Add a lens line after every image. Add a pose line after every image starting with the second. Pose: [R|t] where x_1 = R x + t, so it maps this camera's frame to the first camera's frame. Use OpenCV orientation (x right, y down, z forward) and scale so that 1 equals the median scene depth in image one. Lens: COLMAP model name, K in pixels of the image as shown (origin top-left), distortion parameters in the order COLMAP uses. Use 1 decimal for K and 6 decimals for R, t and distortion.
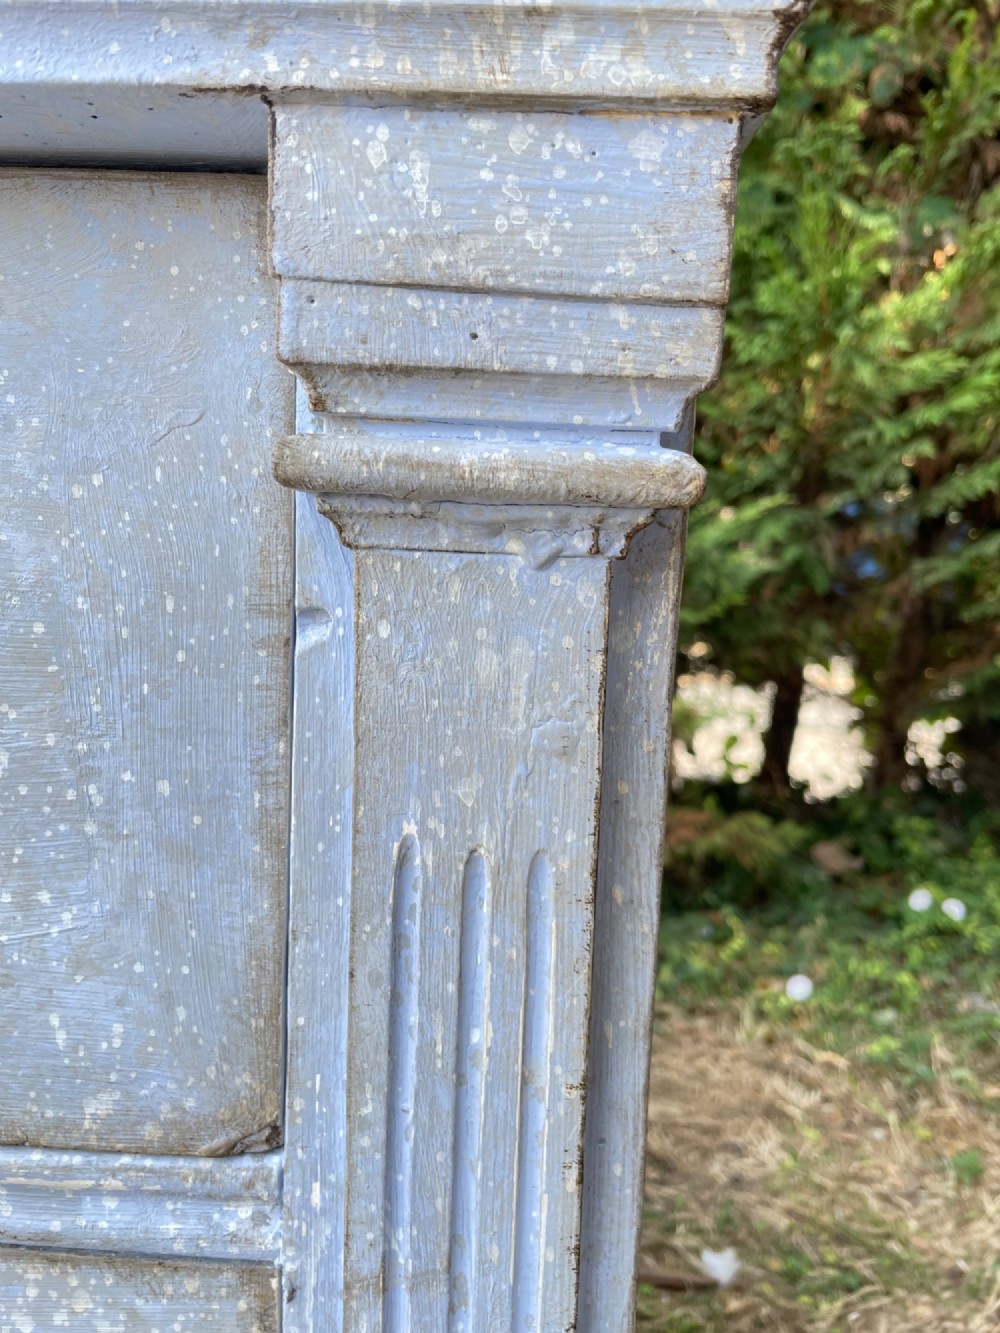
lens RADIAL K [[1053.1, 0, 487.9], [0, 1053.1, 661.1], [0, 0, 1]] dist [0.087850, -0.159192]
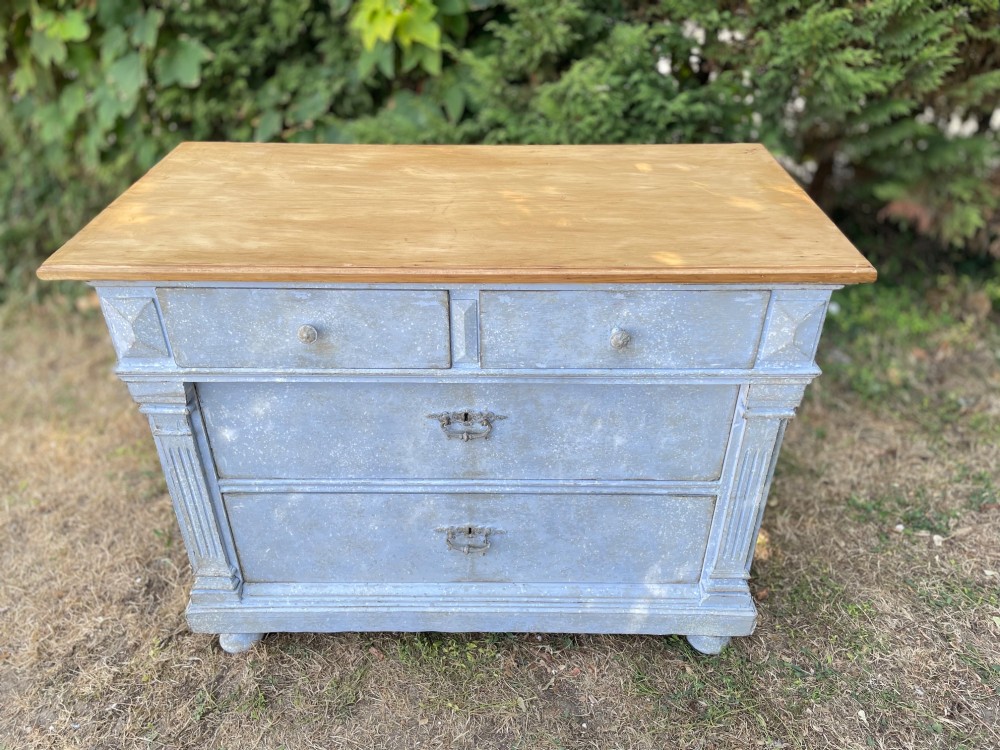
lens RADIAL K [[763.8, 0, 499.9], [0, 763.8, 384.3], [0, 0, 1]] dist [0.093460, -0.131702]
pose [[0.999339, -0.033869, -0.013237, -1.829905], [0.036225, 0.895518, 0.443548, -2.881286], [-0.003168, -0.443734, 0.896153, -3.891177]]
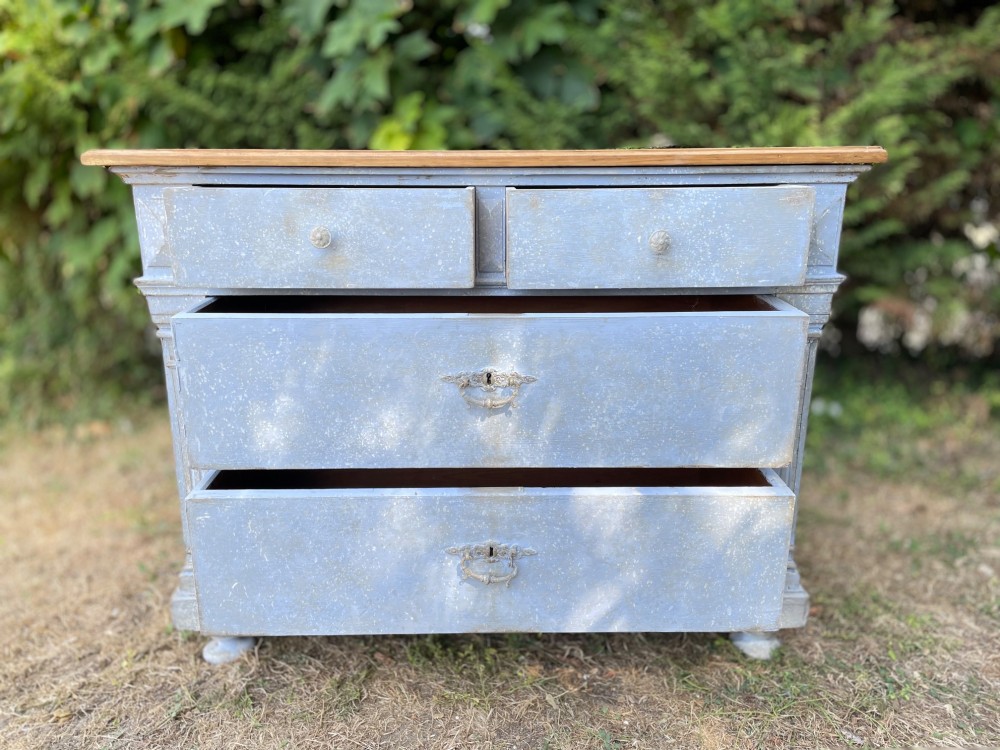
lens RADIAL K [[763.8, 0, 499.9], [0, 763.8, 384.3], [0, 0, 1]] dist [0.093460, -0.131702]
pose [[0.998916, -0.044755, 0.012801, -2.169827], [0.042429, 0.988505, 0.145112, -0.662813], [-0.019148, -0.144412, 0.989332, -4.470944]]
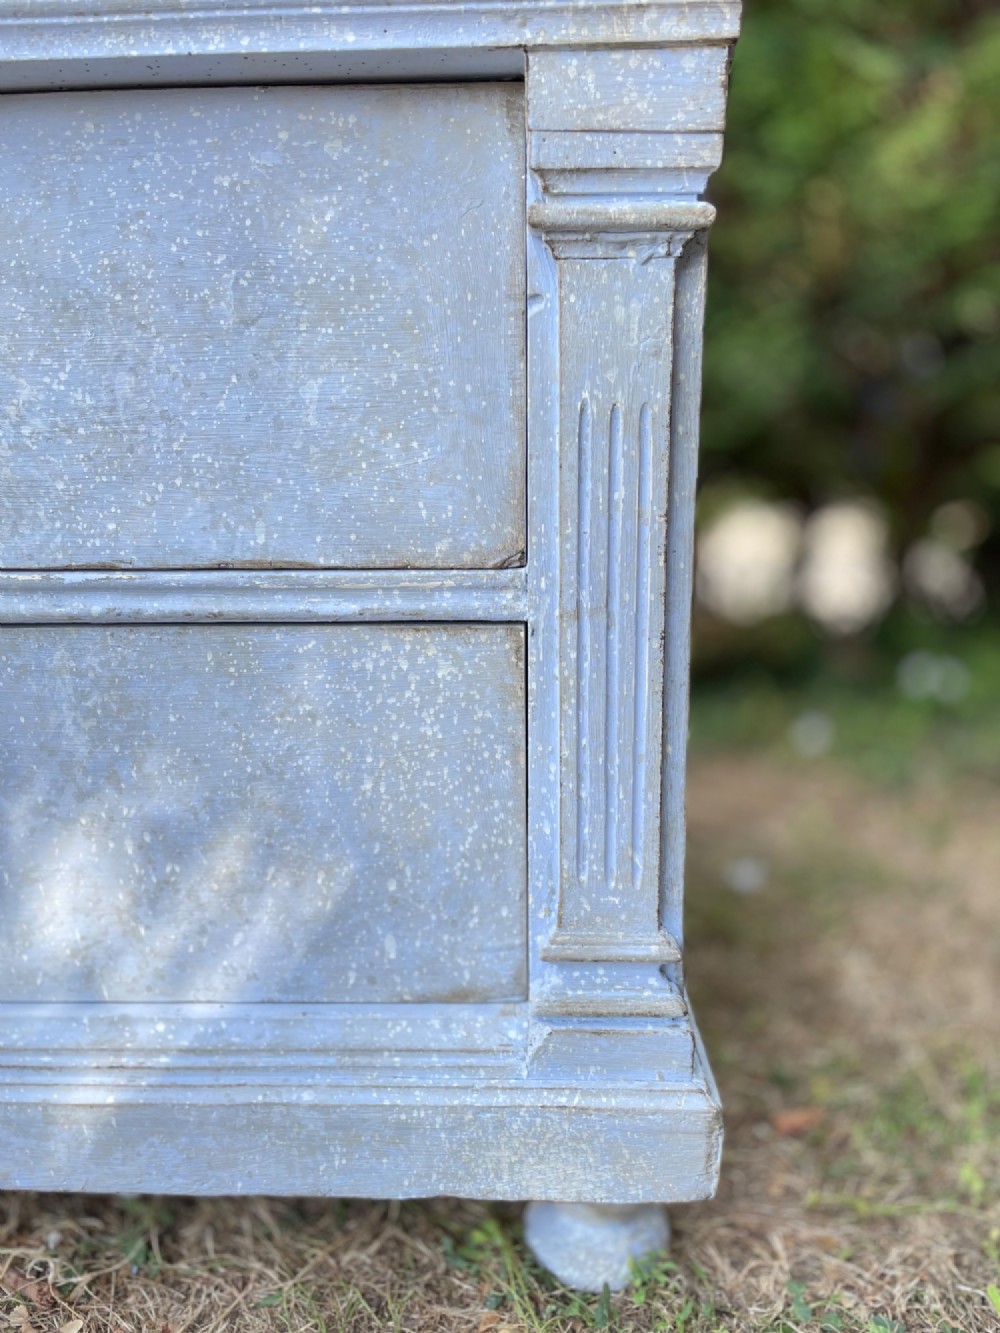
lens RADIAL K [[1020.3, 0, 500.0], [0, 1020.3, 666.5], [0, 0, 1]] dist [0.086396, -0.125827]
pose [[0.998667, -0.044051, -0.026890, -0.227025], [0.047127, 0.990756, 0.127206, 0.453097], [0.021038, -0.128304, 0.991512, -1.240919]]
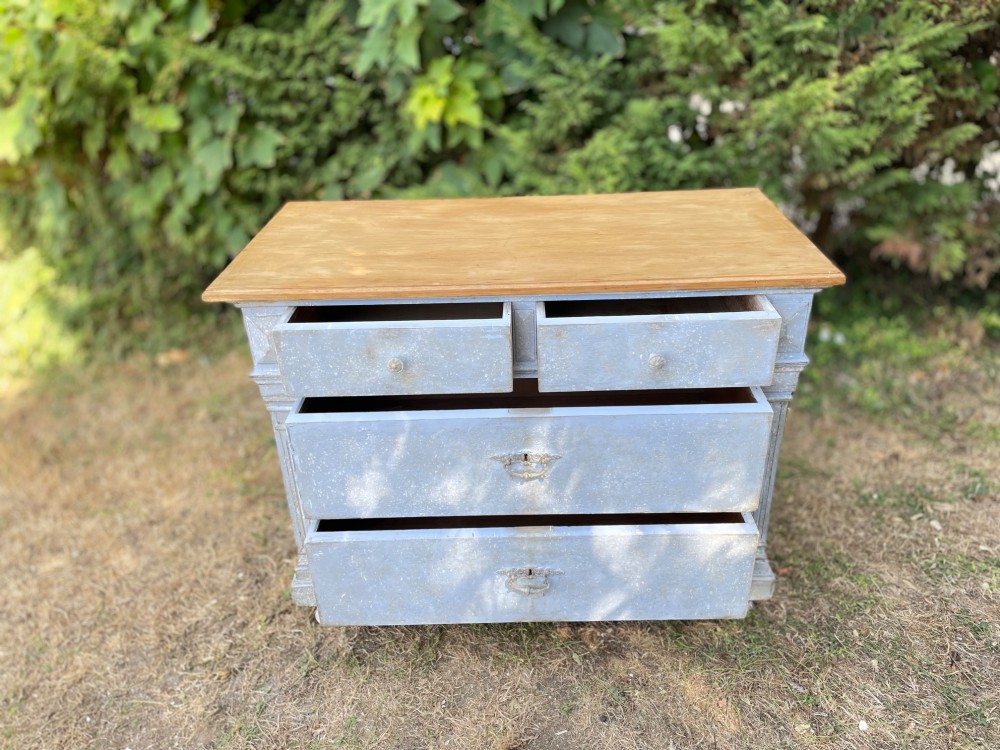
lens RADIAL K [[765.4, 0, 508.7], [0, 765.4, 376.9], [0, 0, 1]] dist [0.086396, -0.125827]
pose [[0.997354, -0.065444, -0.031643, -2.071838], [0.072407, 0.932953, 0.352642, -2.905789], [0.006443, -0.354000, 0.935223, -5.407937]]
